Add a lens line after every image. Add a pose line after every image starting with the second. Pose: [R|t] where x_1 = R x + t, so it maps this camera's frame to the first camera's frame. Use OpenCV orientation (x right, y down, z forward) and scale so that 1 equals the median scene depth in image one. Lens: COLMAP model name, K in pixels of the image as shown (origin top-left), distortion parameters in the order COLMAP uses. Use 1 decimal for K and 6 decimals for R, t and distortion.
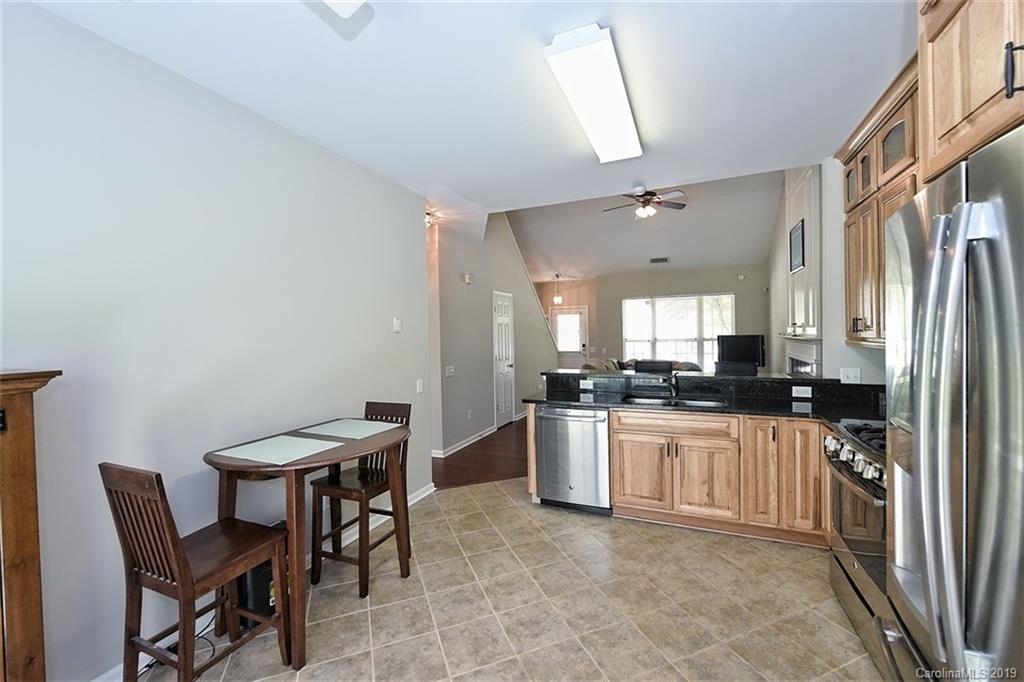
lens RADIAL K [[412.9, 0, 516.1], [0, 412.9, 339.8], [0, 0, 1]] dist [-0.000517, -0.000112]
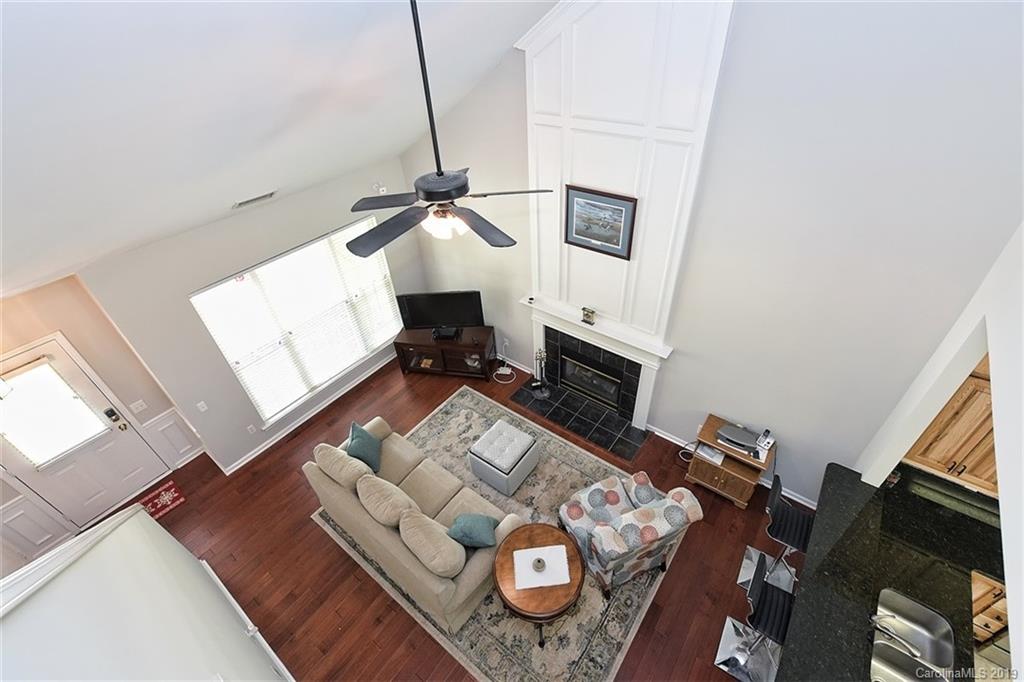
lens RADIAL K [[445.9, 0, 514.4], [0, 445.9, 334.4], [0, 0, 1]] dist [0.000313, -0.000120]
pose [[0.242359, -0.595306, 0.766076, -0.057364], [0.064001, 0.797708, 0.599638, -0.481959], [-0.968073, -0.096298, 0.231432, 0.837143]]
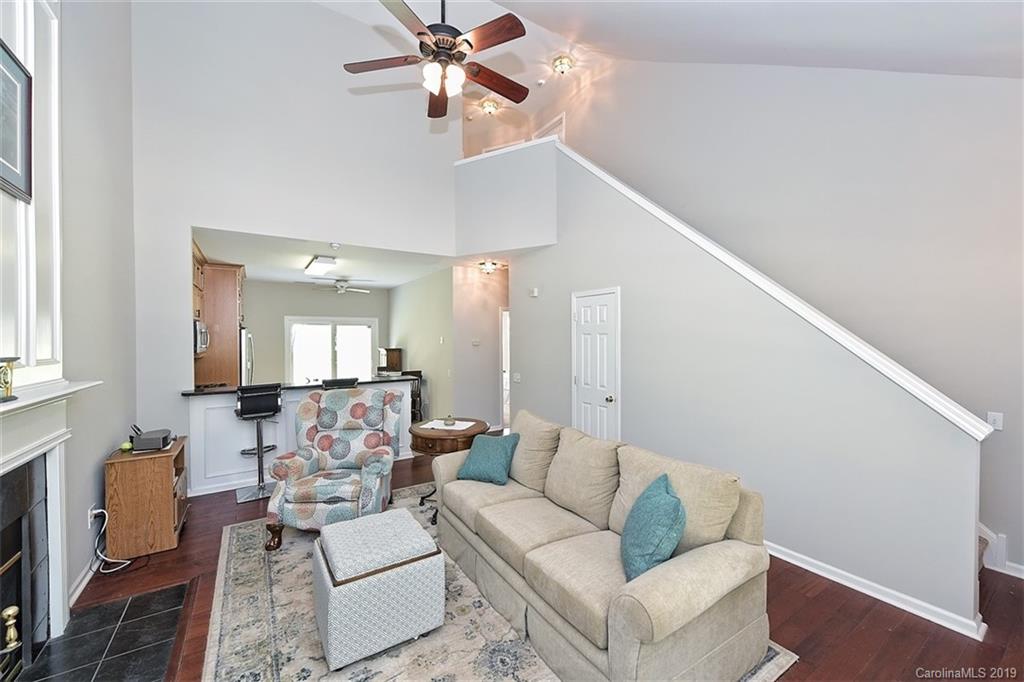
lens RADIAL K [[402.8, 0, 515.2], [0, 402.8, 339.4], [0, 0, 1]] dist [0.002841, -0.002347]
pose [[-0.552913, 0.023897, -0.832896, 0.633260], [0.000113, 0.999591, 0.028605, -0.052826], [0.833239, 0.015721, -0.552689, 1.302522]]
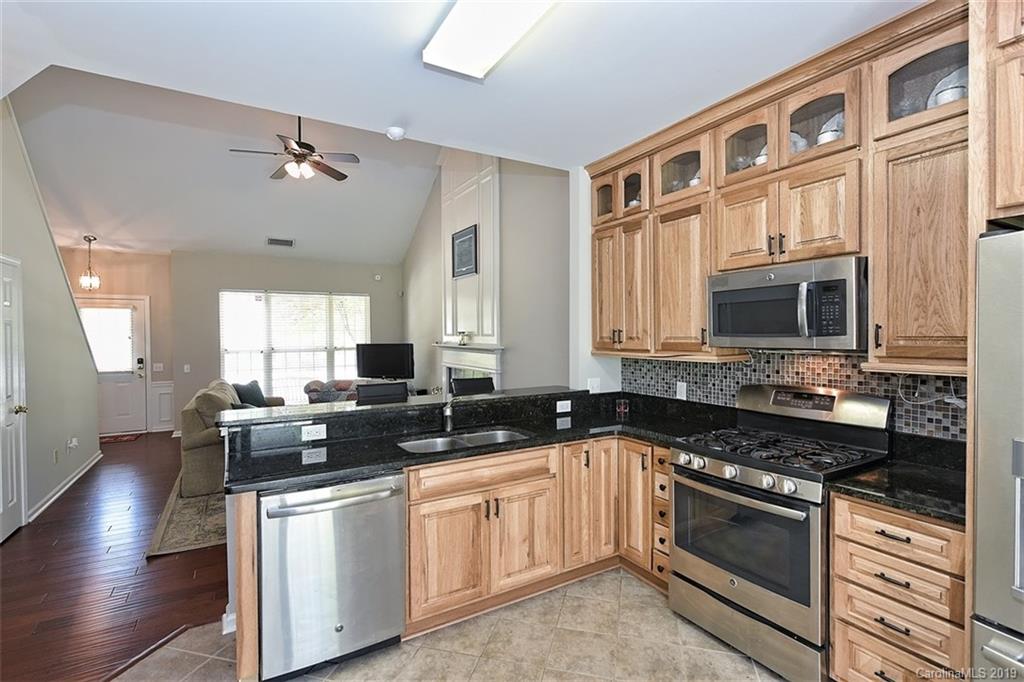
lens RADIAL K [[472.8, 0, 516.6], [0, 472.8, 340.6], [0, 0, 1]] dist [0.000095, -0.000332]
pose [[0.588401, 0.001082, 0.808569, -0.122321], [0.009739, 0.999917, -0.008425, -0.008155], [-0.808511, 0.012832, 0.588341, 0.227655]]
